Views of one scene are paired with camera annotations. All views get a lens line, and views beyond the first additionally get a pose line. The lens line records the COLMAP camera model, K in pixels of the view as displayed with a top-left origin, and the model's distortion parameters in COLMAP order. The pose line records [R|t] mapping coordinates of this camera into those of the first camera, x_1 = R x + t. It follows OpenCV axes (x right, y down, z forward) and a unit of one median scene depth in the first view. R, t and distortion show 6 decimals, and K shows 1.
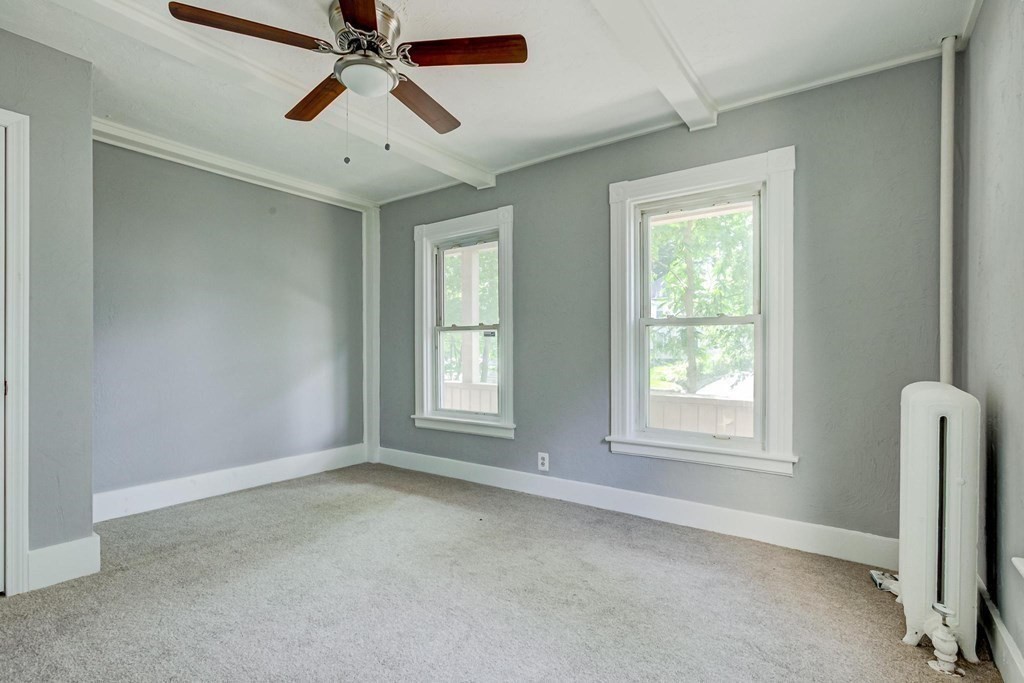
lens RADIAL K [[469.9, 0, 514.9], [0, 469.9, 345.0], [0, 0, 1]] dist [-0.010160, 0.001345]
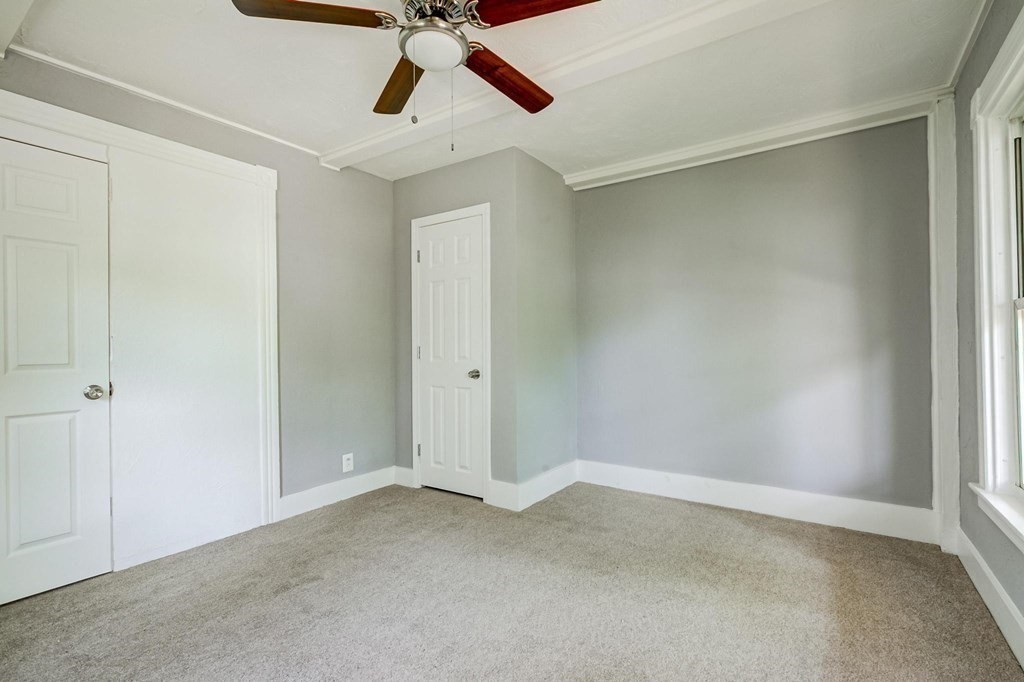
lens RADIAL K [[469.9, 0, 515.2], [0, 469.9, 341.2], [0, 0, 1]] dist [-0.010160, 0.001345]
pose [[0.020350, -0.008319, -0.999758, 0.317088], [0.017321, 0.999818, -0.007967, -0.005807], [0.999643, -0.017155, 0.020491, 0.610274]]
